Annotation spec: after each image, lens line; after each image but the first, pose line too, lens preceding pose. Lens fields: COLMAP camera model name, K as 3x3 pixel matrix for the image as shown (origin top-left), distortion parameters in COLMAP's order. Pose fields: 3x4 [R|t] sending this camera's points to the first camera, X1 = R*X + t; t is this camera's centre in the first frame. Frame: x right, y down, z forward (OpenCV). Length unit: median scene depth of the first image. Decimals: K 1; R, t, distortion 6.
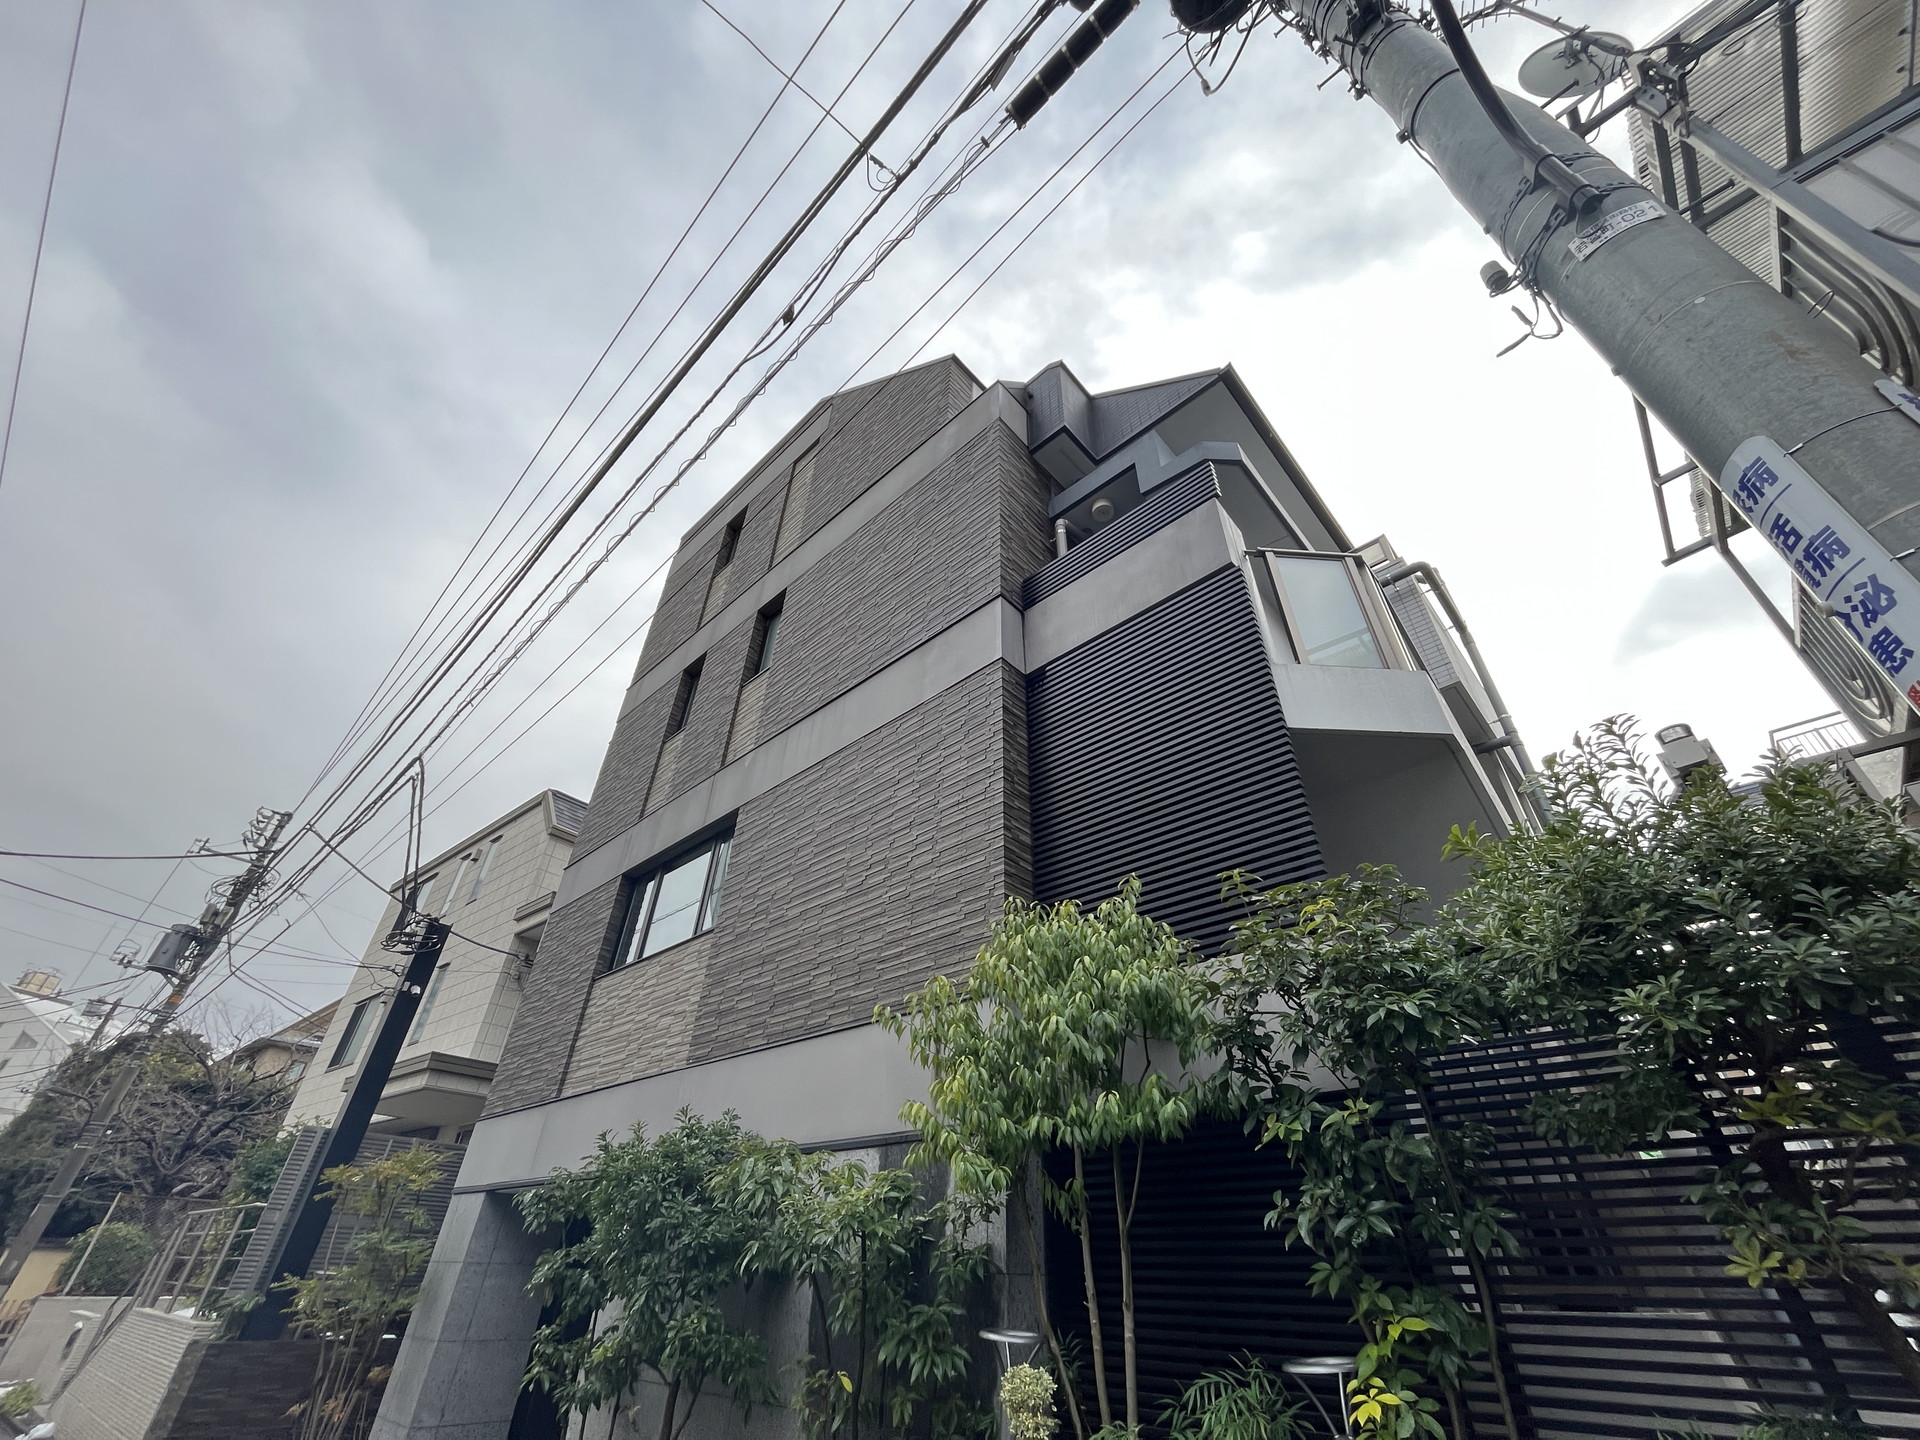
lens RADIAL K [[774.3, 0, 960.0], [0, 774.3, 720.0], [0, 0, 1]] dist [-0.003848, -0.000289]
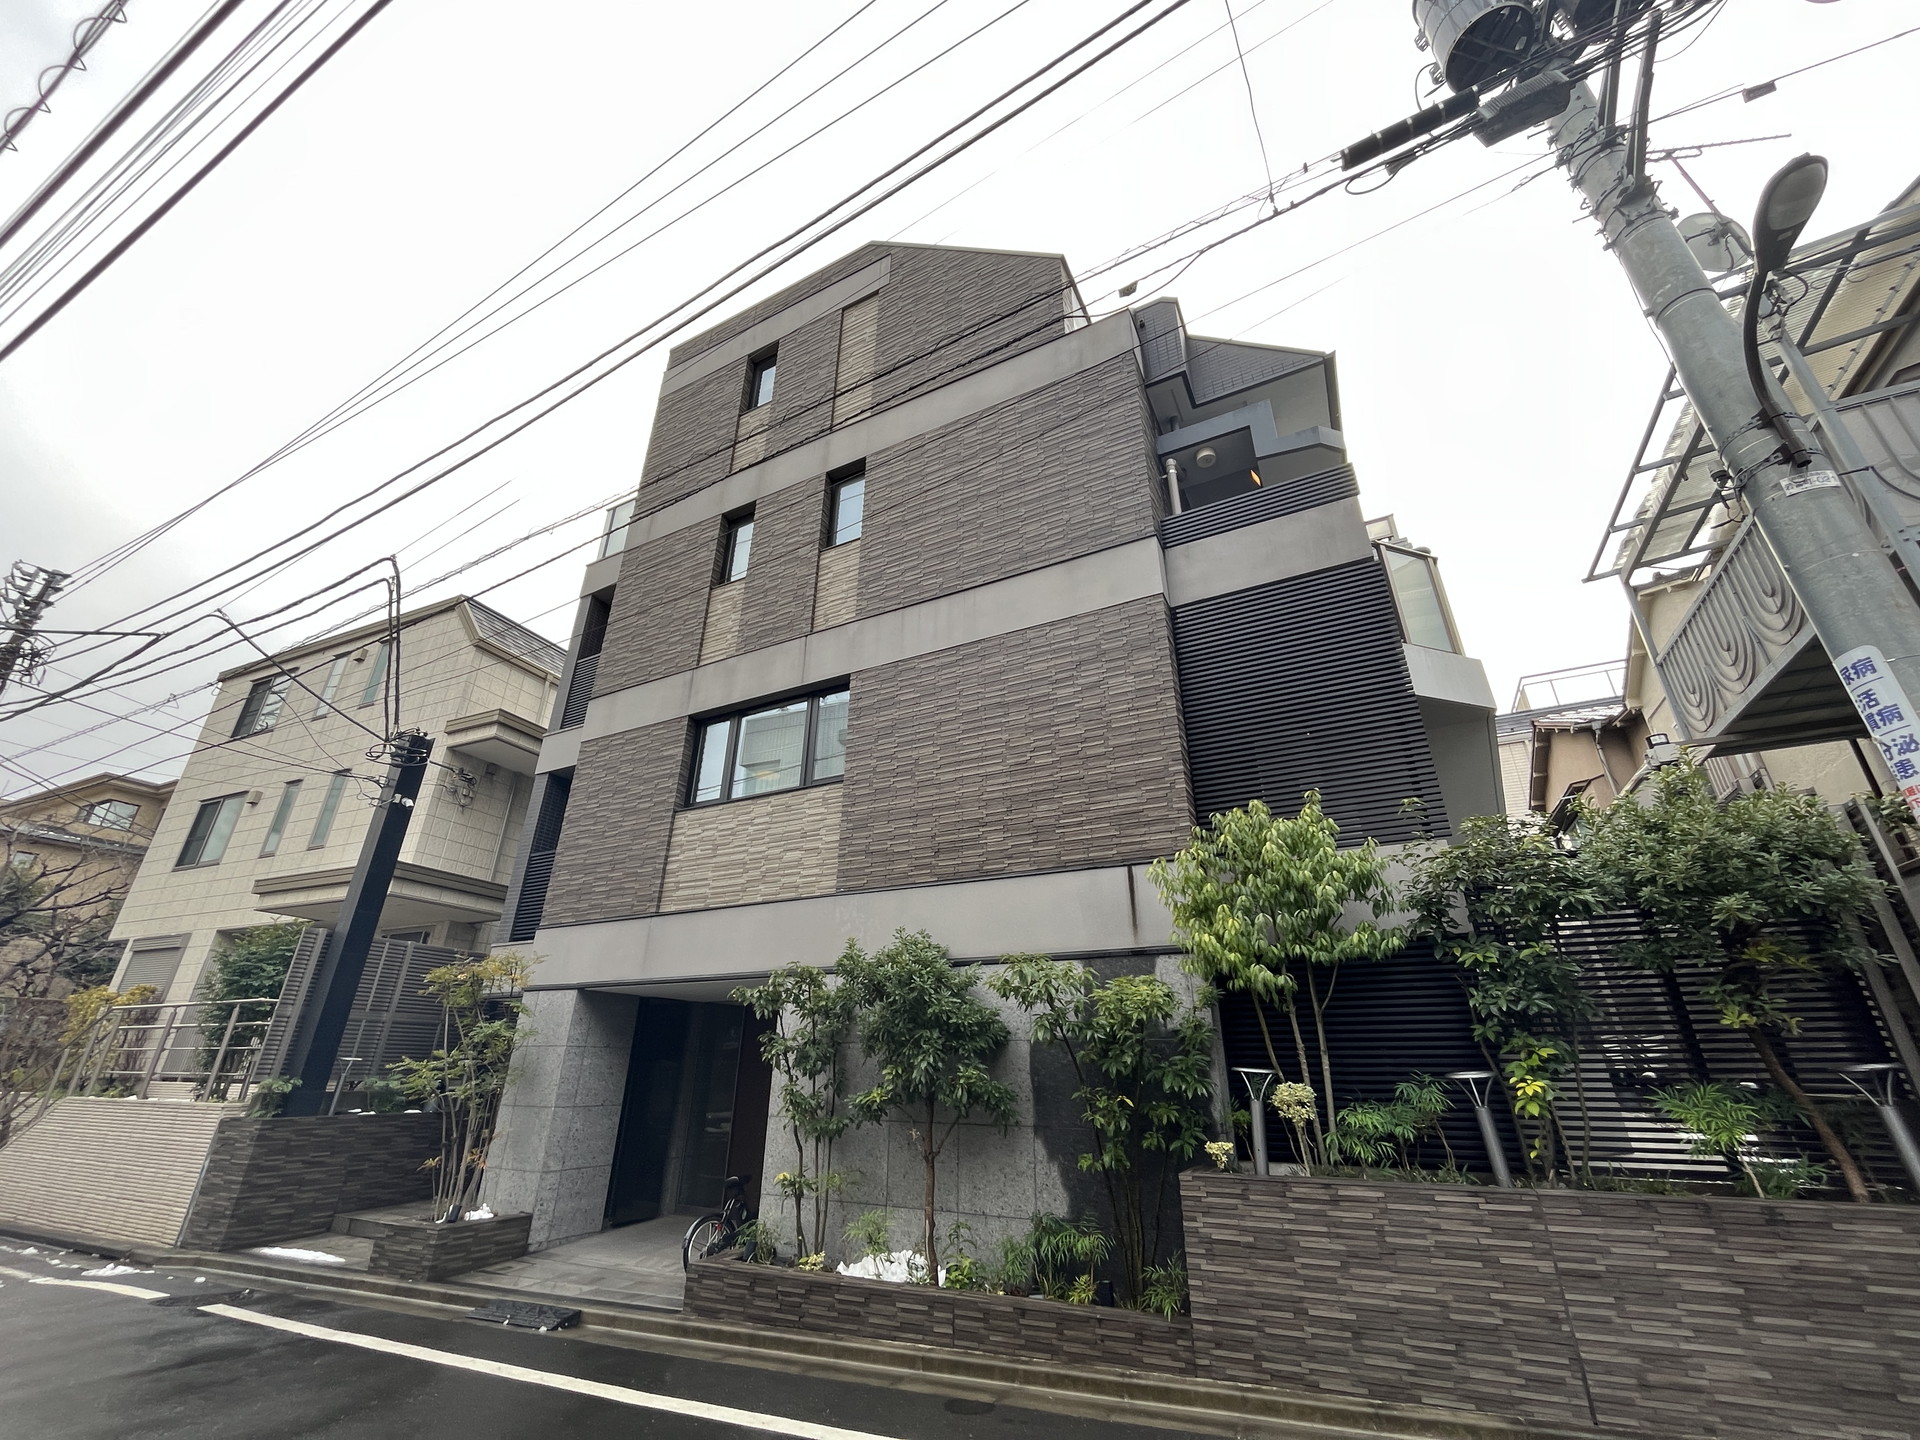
lens RADIAL K [[772.9, 0, 960.0], [0, 772.9, 720.0], [0, 0, 1]] dist [-0.000578, -0.002582]
pose [[0.964517, 0.094908, 0.246373, -0.457567], [-0.142913, 0.972304, 0.184937, -0.056059], [-0.221997, -0.213585, 0.951367, -0.110413]]
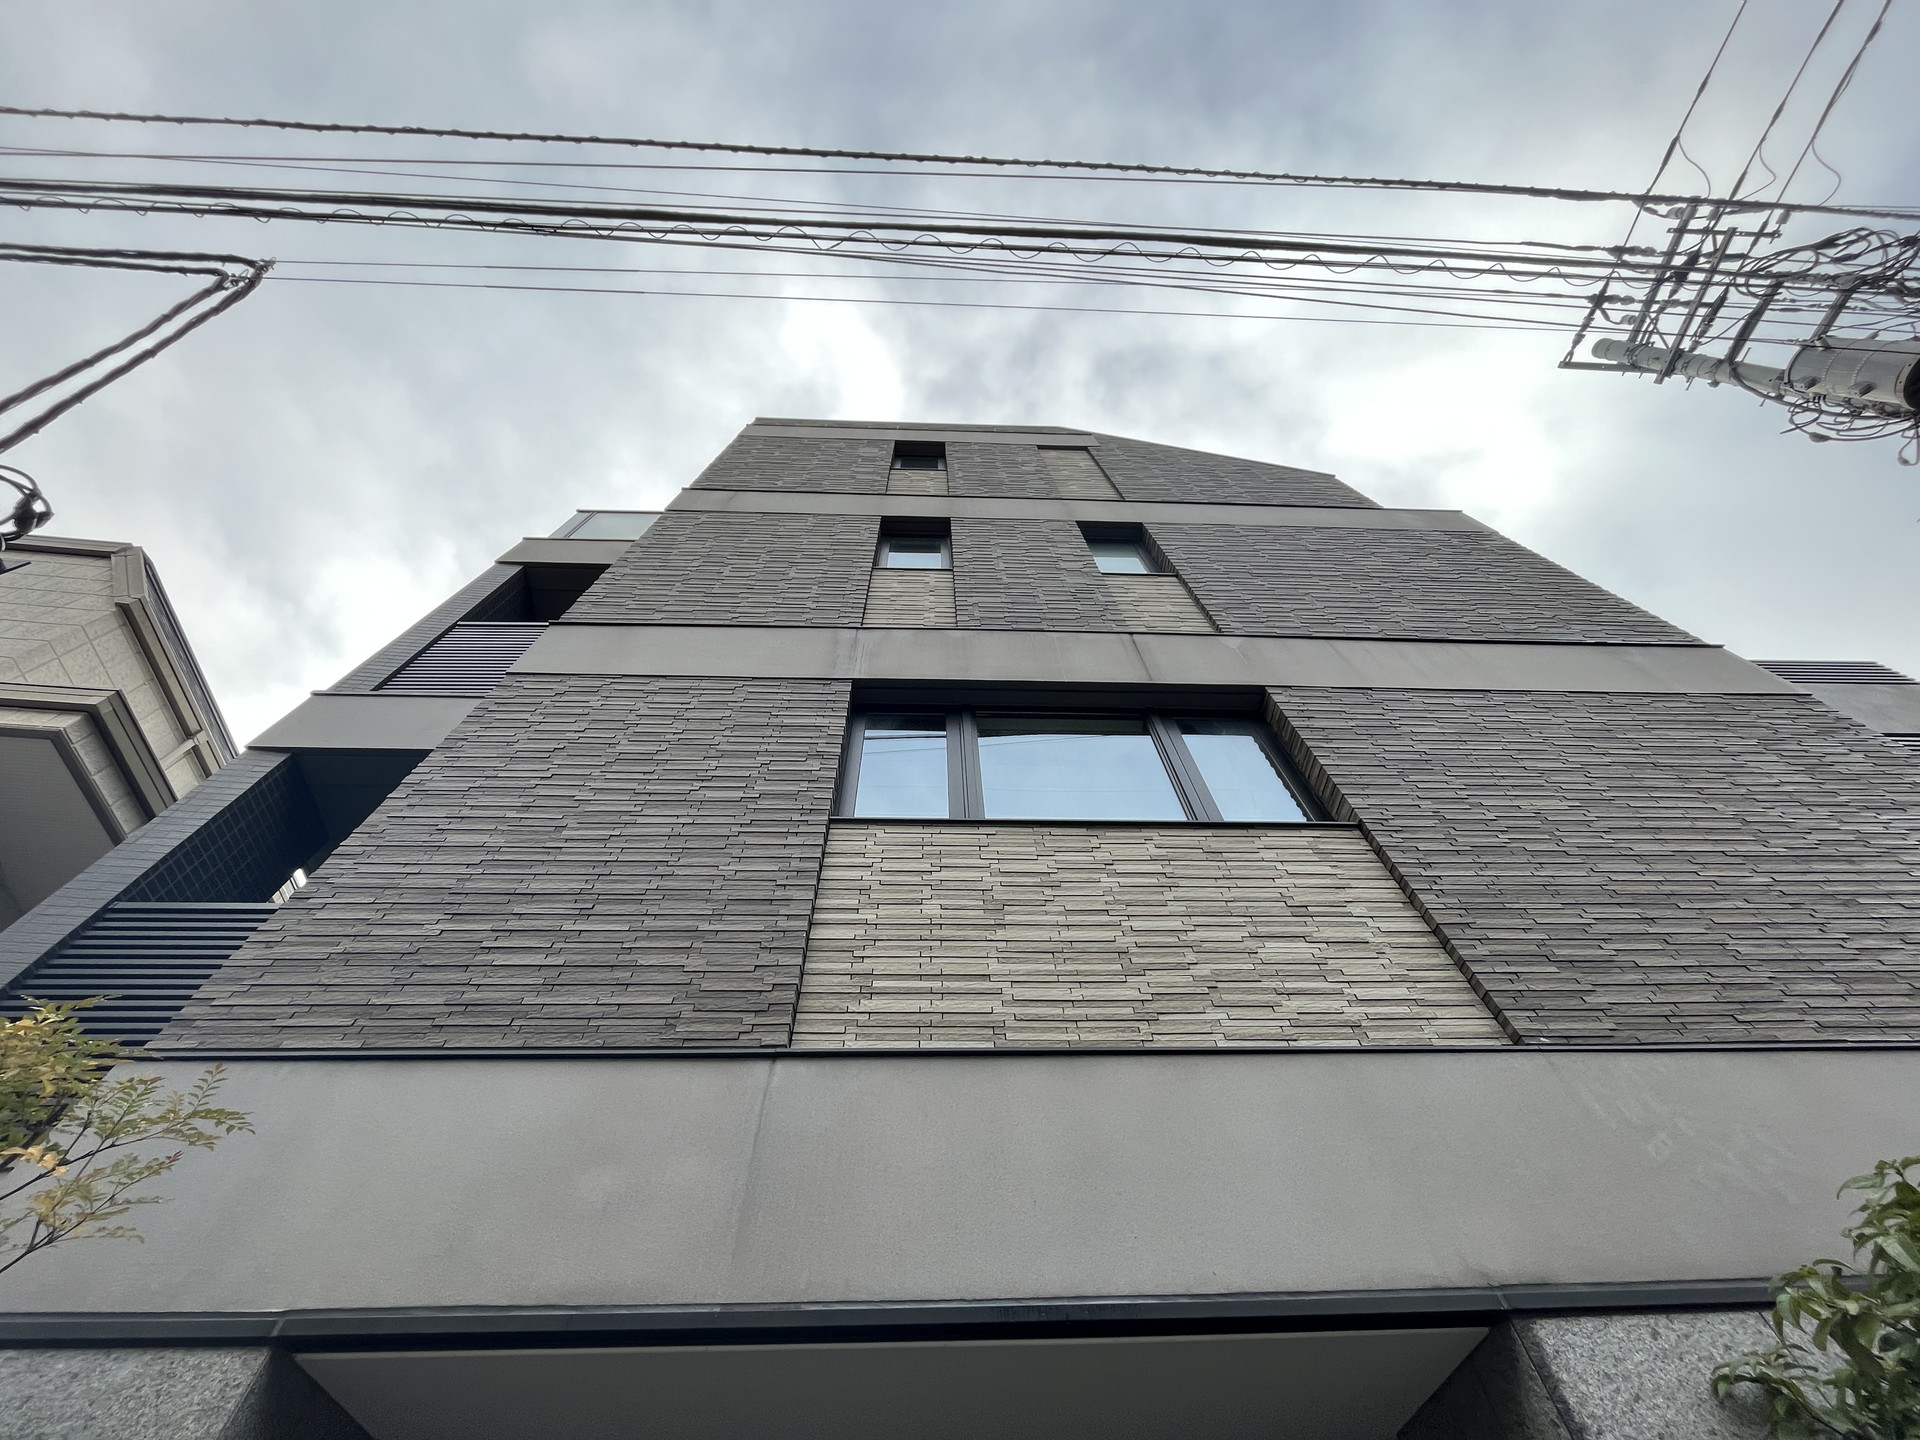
lens RADIAL K [[774.3, 0, 960.0], [0, 774.3, 720.0], [0, 0, 1]] dist [-0.003848, -0.000289]
pose [[0.707198, 0.575344, 0.410913, -0.777411], [-0.377083, 0.798567, -0.469147, 0.573260], [-0.598063, 0.176832, 0.781698, 0.779293]]
